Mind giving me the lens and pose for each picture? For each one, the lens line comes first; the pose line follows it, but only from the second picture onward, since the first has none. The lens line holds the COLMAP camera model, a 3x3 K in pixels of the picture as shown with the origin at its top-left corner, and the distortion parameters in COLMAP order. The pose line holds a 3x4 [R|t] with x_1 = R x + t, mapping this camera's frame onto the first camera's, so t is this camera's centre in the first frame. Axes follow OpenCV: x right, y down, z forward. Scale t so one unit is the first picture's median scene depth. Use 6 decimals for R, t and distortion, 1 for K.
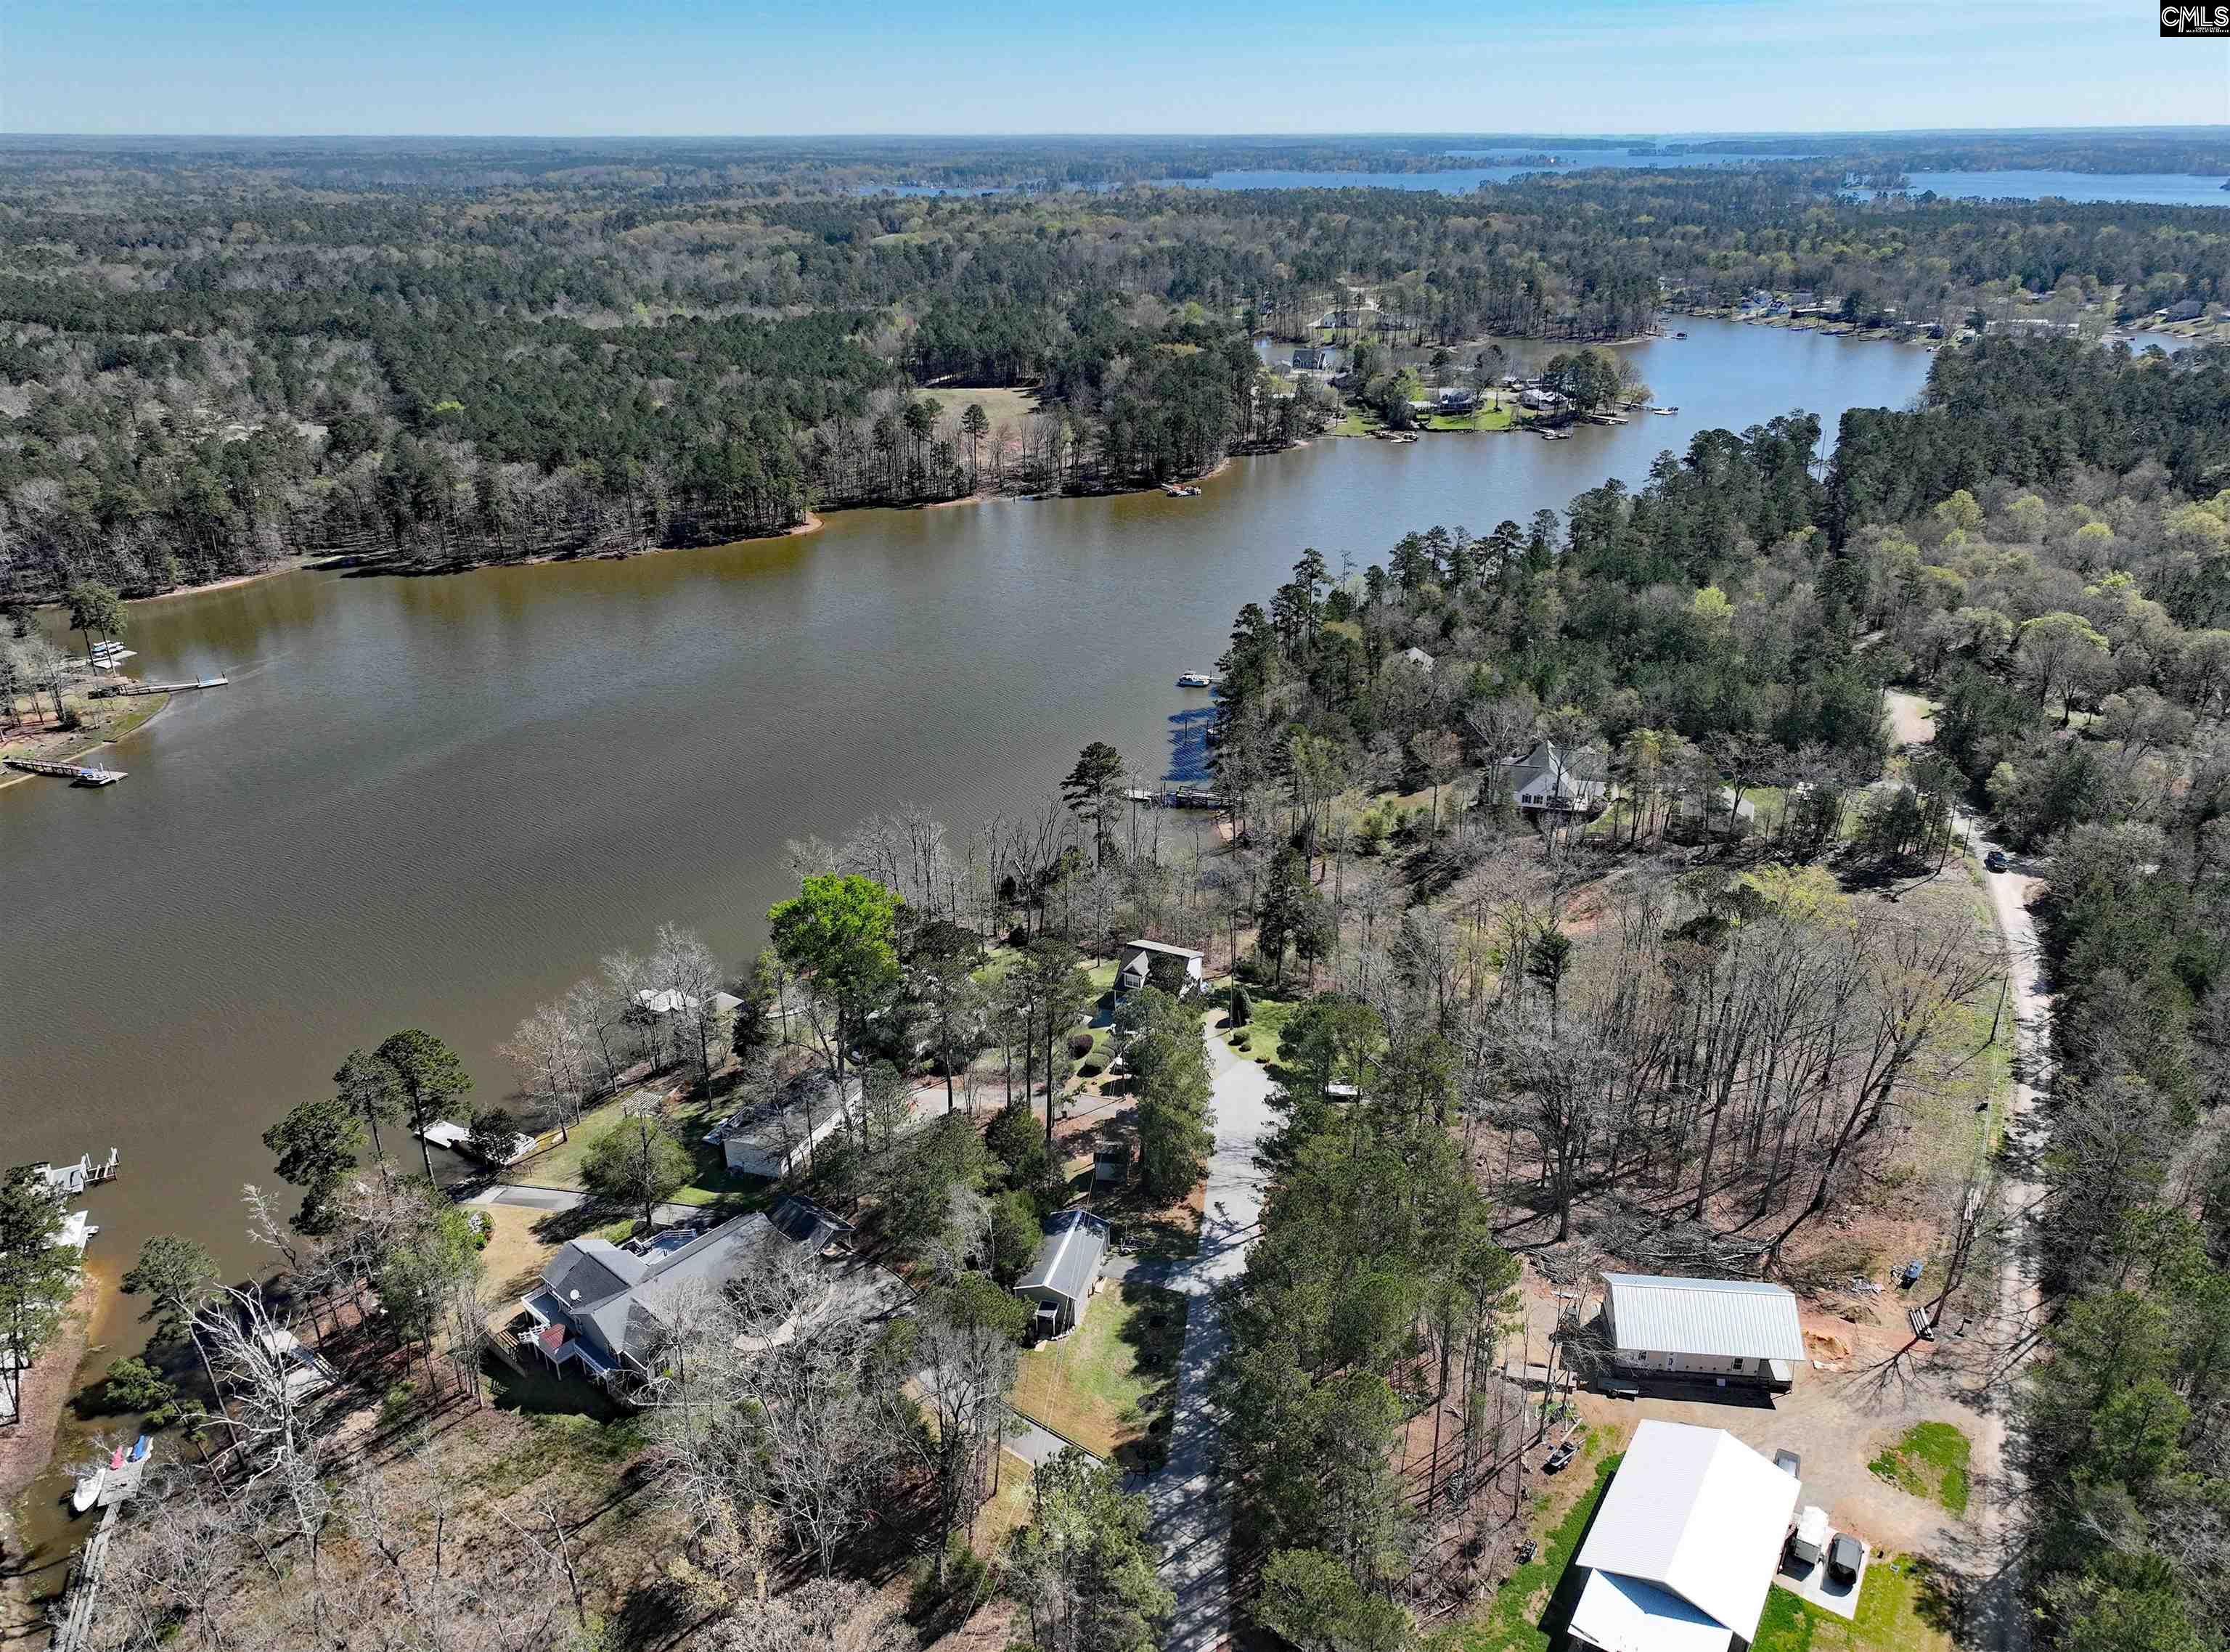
lens RADIAL K [[1606.2, 0, 1115.0], [0, 1606.2, 826.0], [0, 0, 1]] dist [-0.000842, -0.000269]
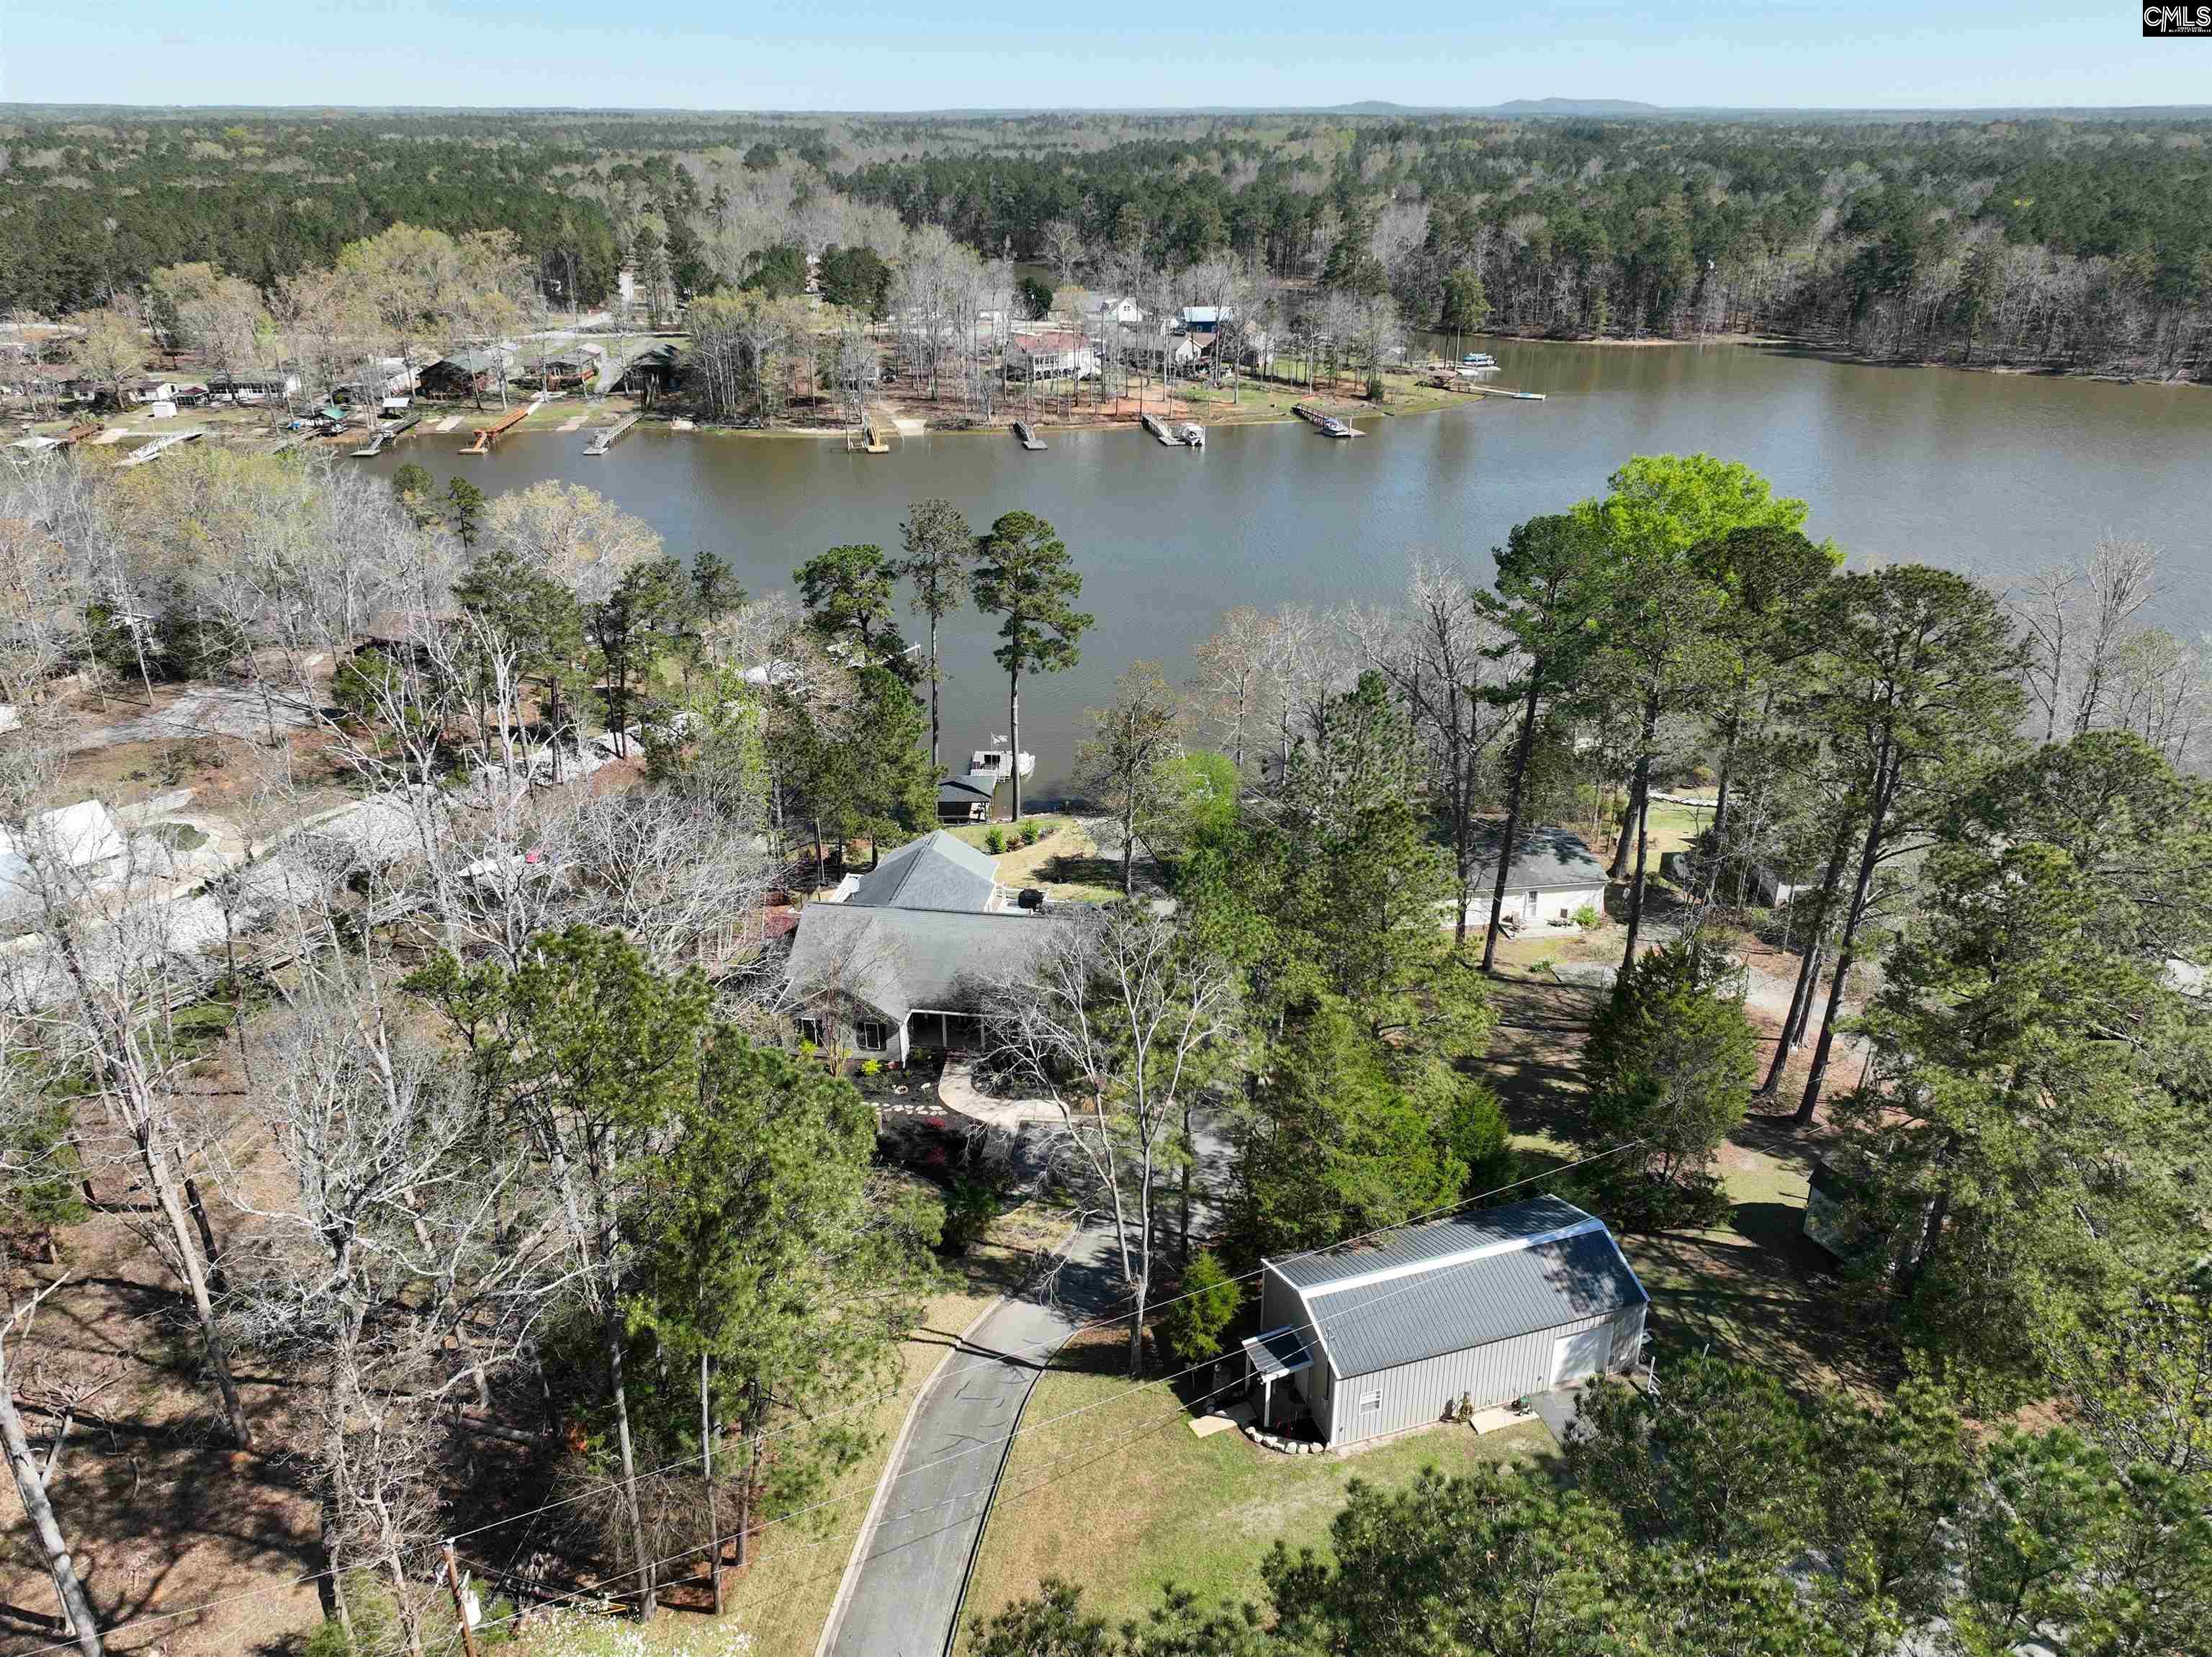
lens RADIAL K [[1590.0, 0, 1106.0], [0, 1590.0, 828.5], [0, 0, 1]] dist [0.012001, -0.000783]
pose [[0.556356, 0.344861, -0.756002, 0.172438], [-0.333028, 0.926085, 0.177366, 0.146449], [0.761289, 0.153091, 0.630082, 0.756771]]
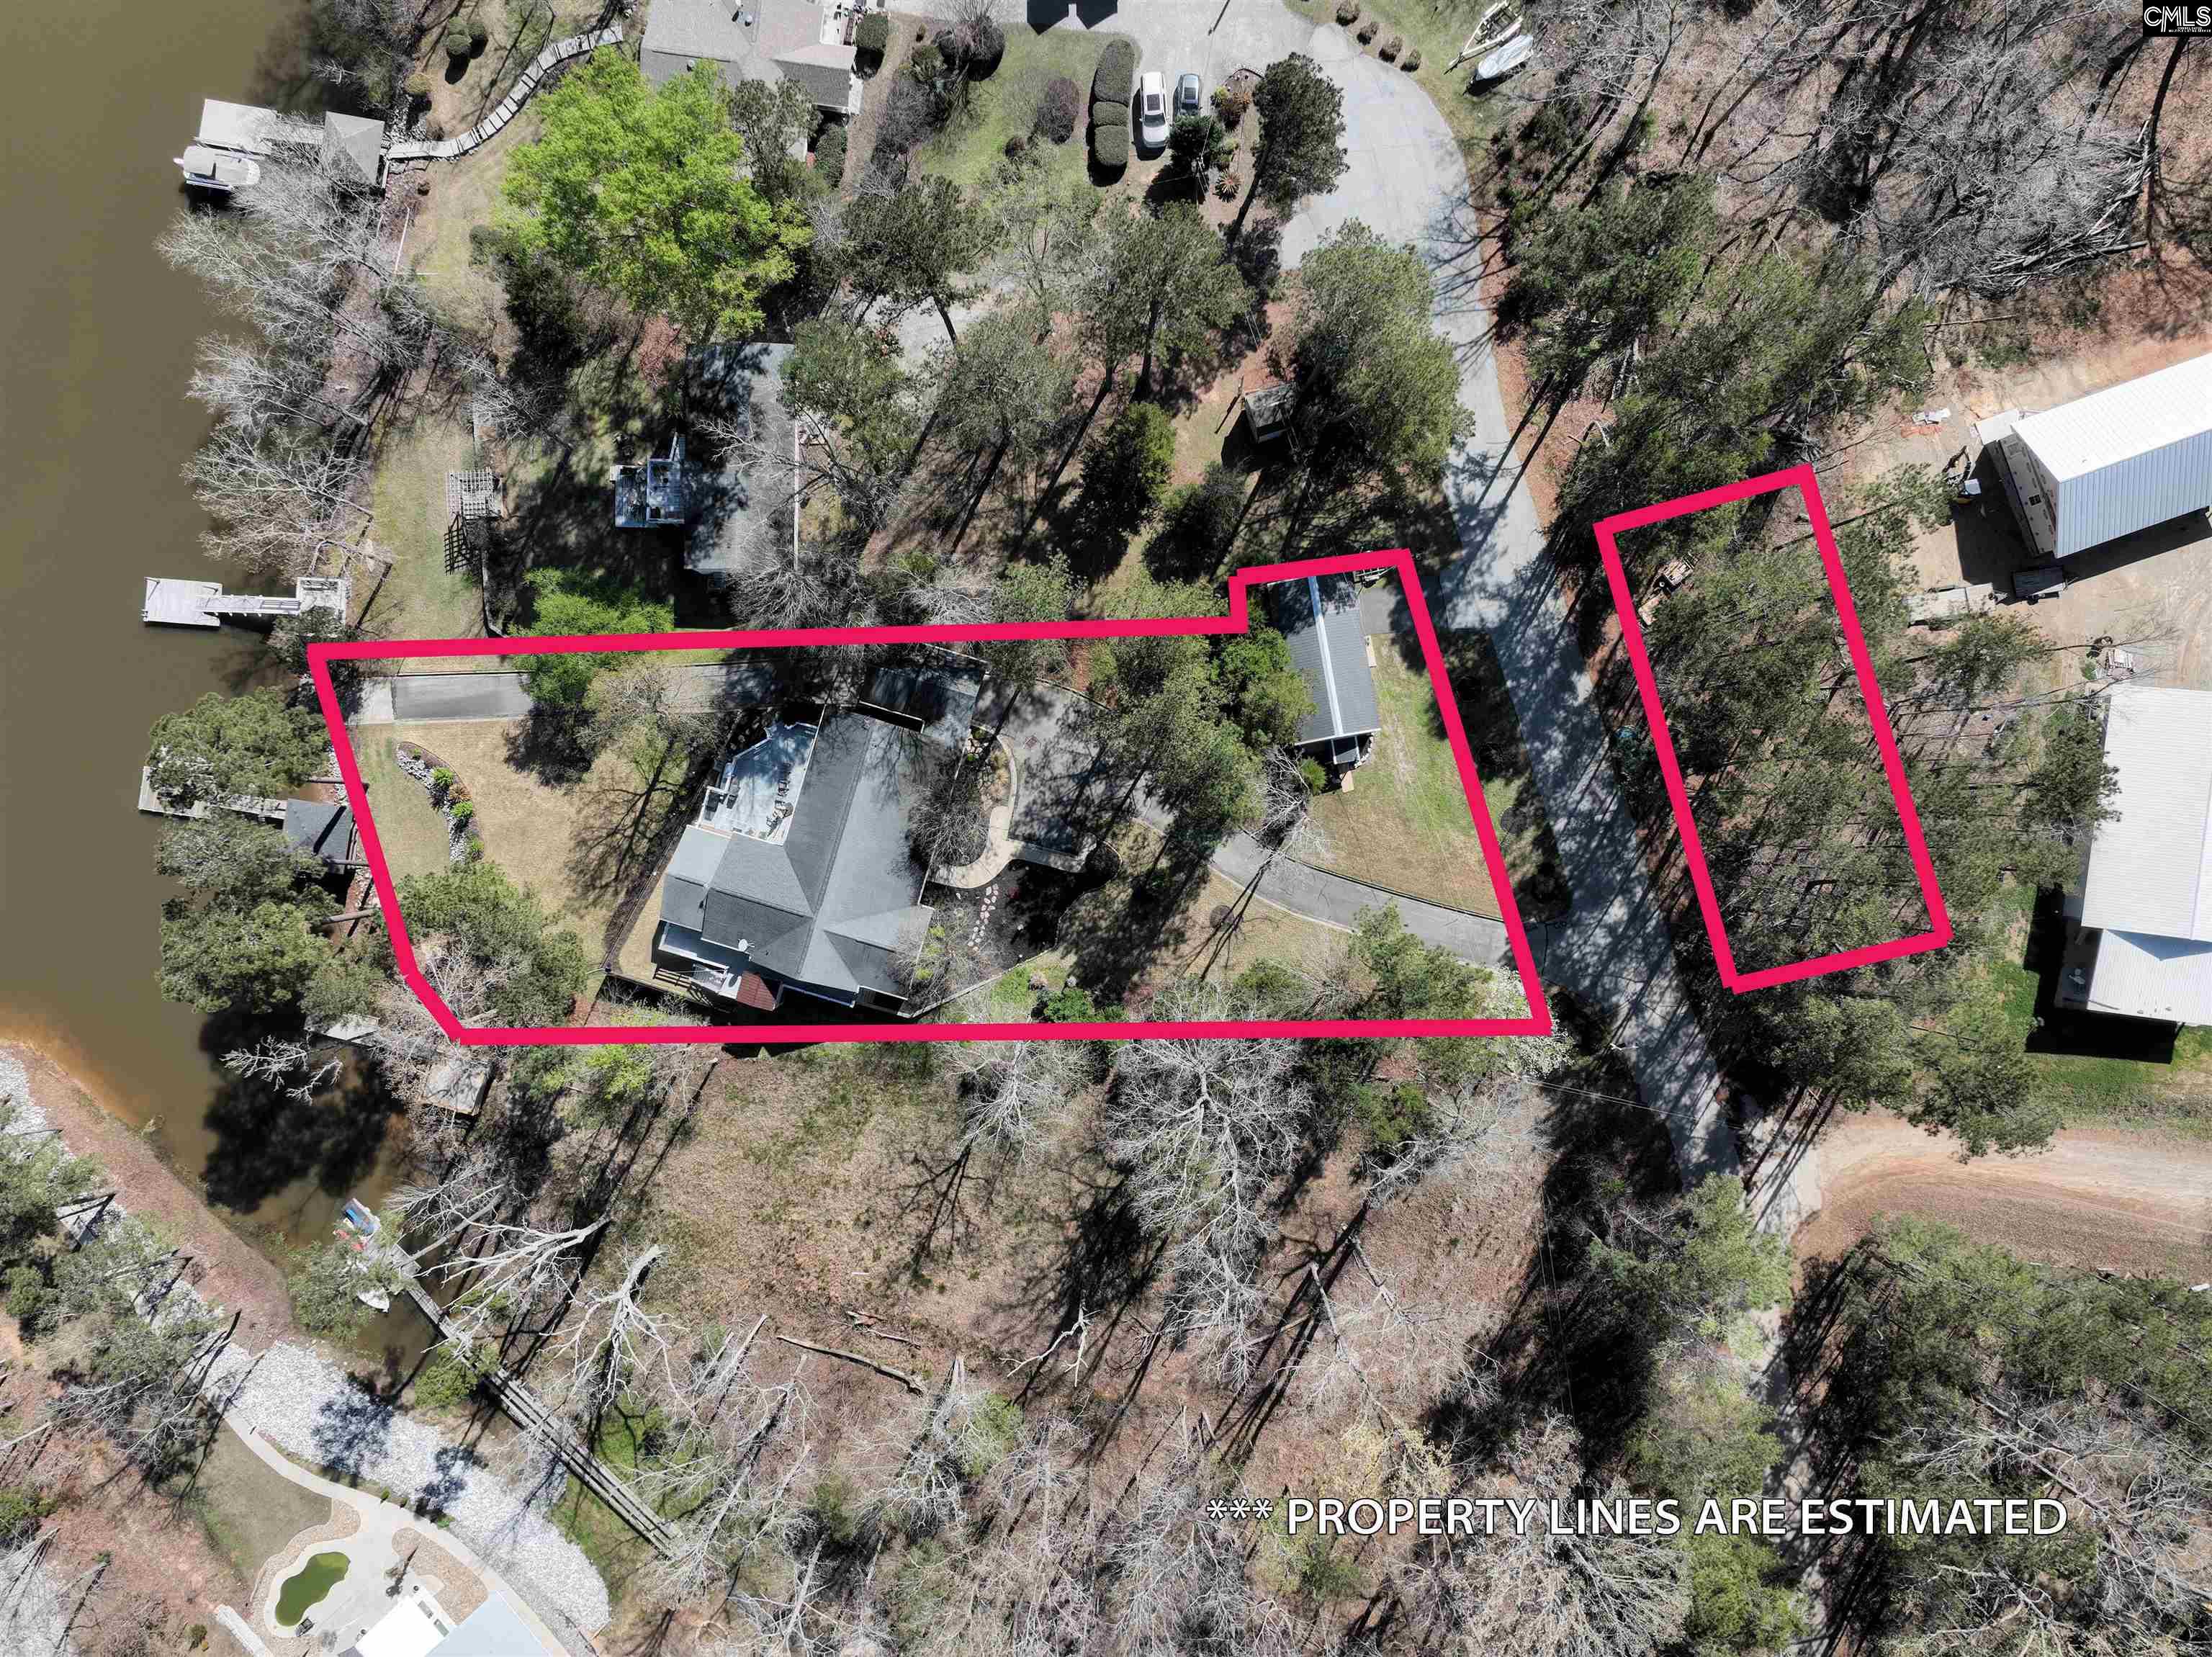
lens RADIAL K [[1553.3, 0, 1106.0], [0, 1553.3, 828.5], [0, 0, 1]] dist [-0.002559, 0.017857]
pose [[0.902089, -0.431548, 0.001051, -0.170987], [0.172082, 0.361943, 0.916180, -0.411111], [-0.395756, -0.826295, 0.400766, 0.741297]]
